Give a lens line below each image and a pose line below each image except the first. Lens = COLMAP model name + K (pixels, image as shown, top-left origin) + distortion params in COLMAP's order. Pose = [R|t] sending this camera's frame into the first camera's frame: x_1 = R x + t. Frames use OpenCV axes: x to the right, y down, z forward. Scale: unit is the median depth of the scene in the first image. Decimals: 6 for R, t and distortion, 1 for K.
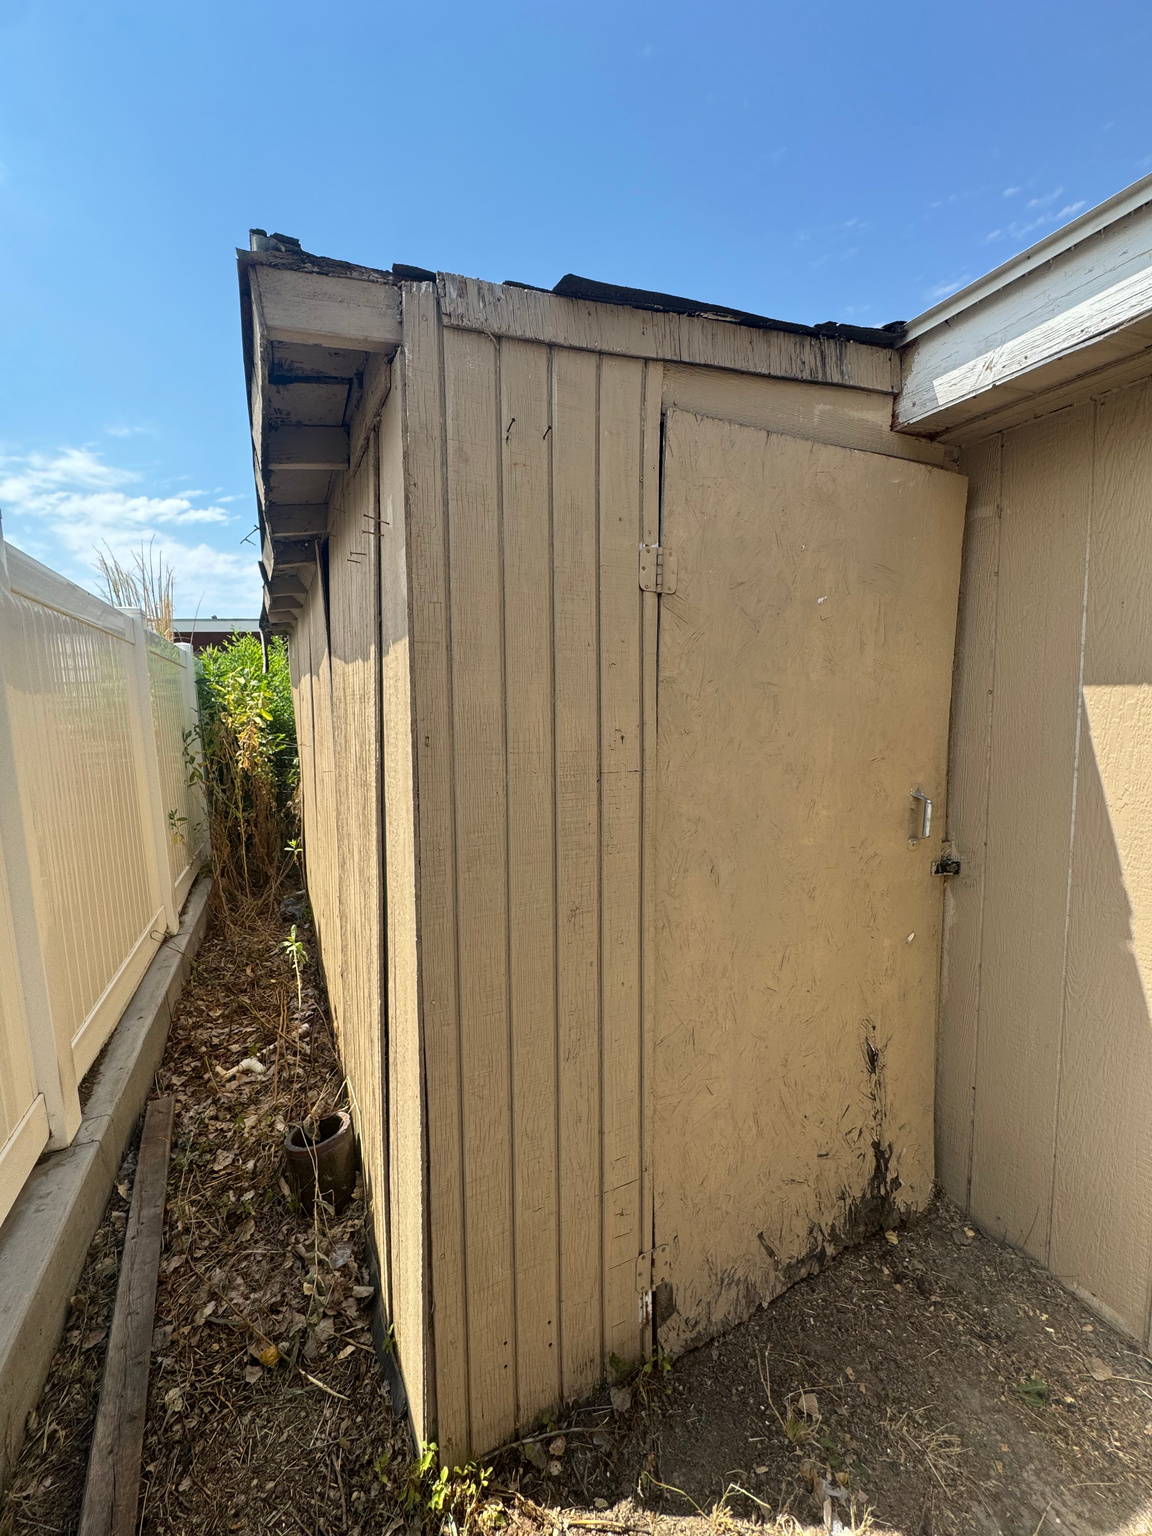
lens RADIAL K [[613.3, 0, 577.6], [0, 613.3, 764.1], [0, 0, 1]] dist [-0.003960, 0.000777]
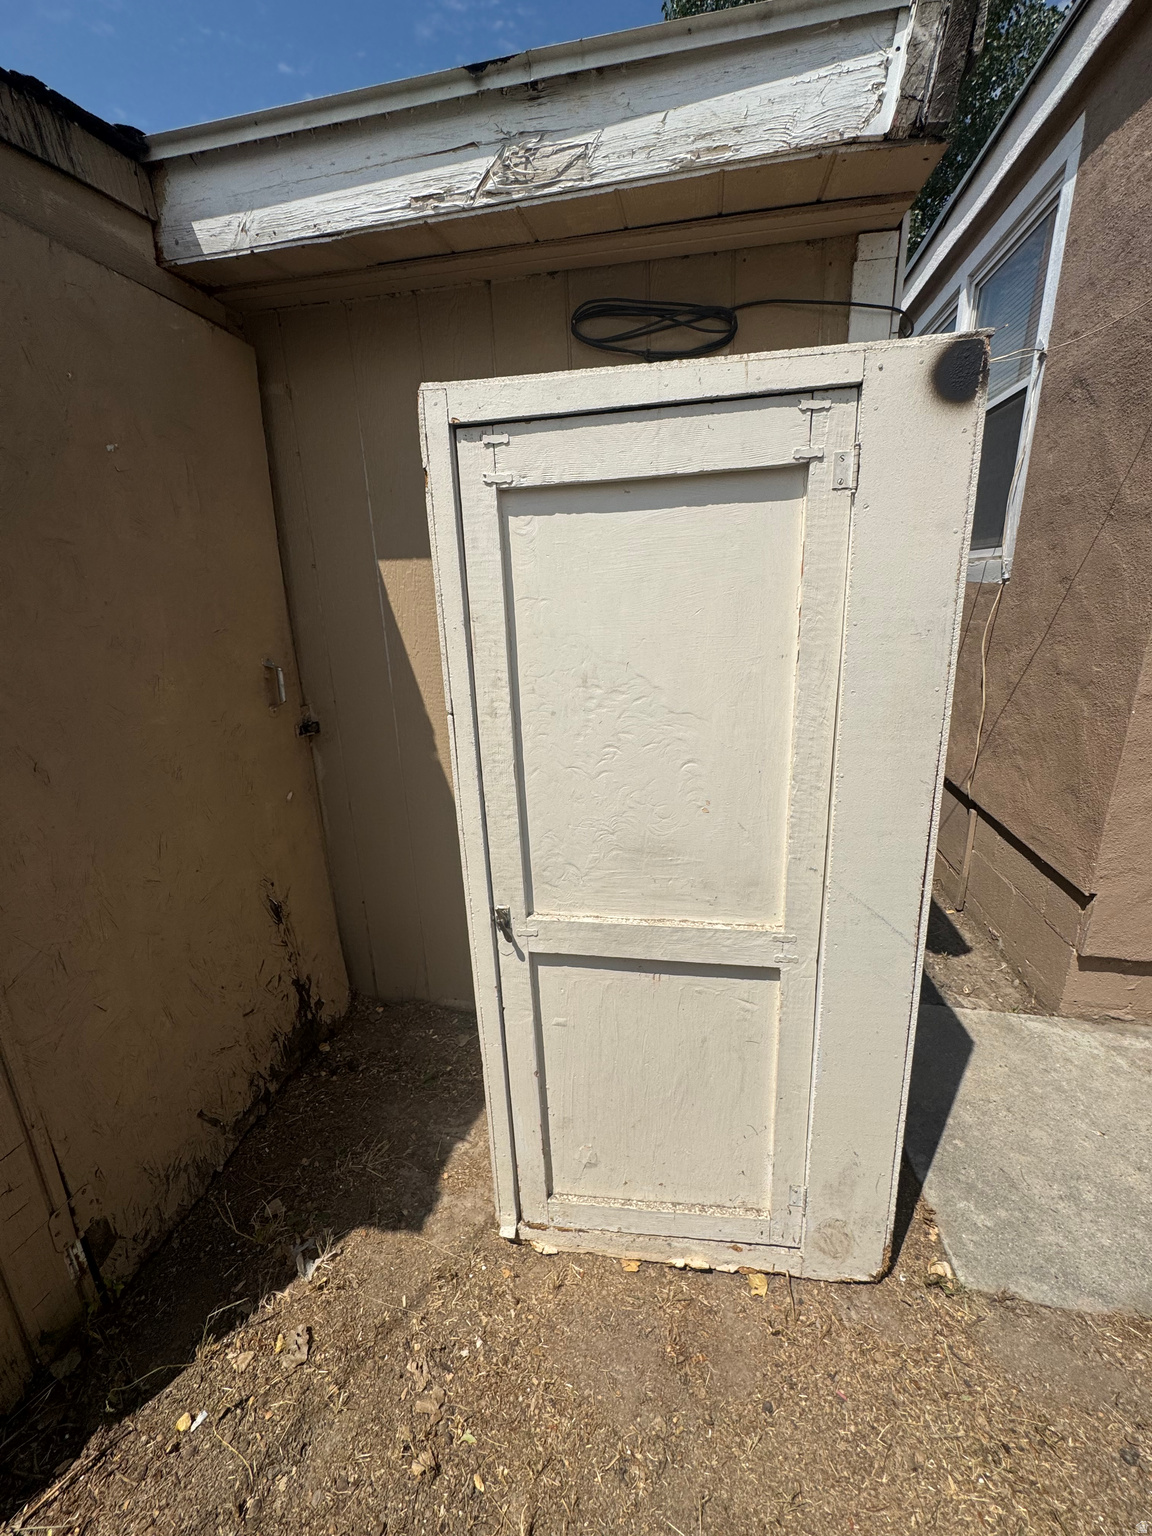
lens RADIAL K [[613.3, 0, 575.8], [0, 613.3, 765.9], [0, 0, 1]] dist [-0.003960, 0.000777]
pose [[0.601671, -0.217112, 0.768670, 0.019389], [0.102052, 0.975357, 0.195610, 0.073799], [-0.792198, -0.039249, 0.609001, -0.088181]]
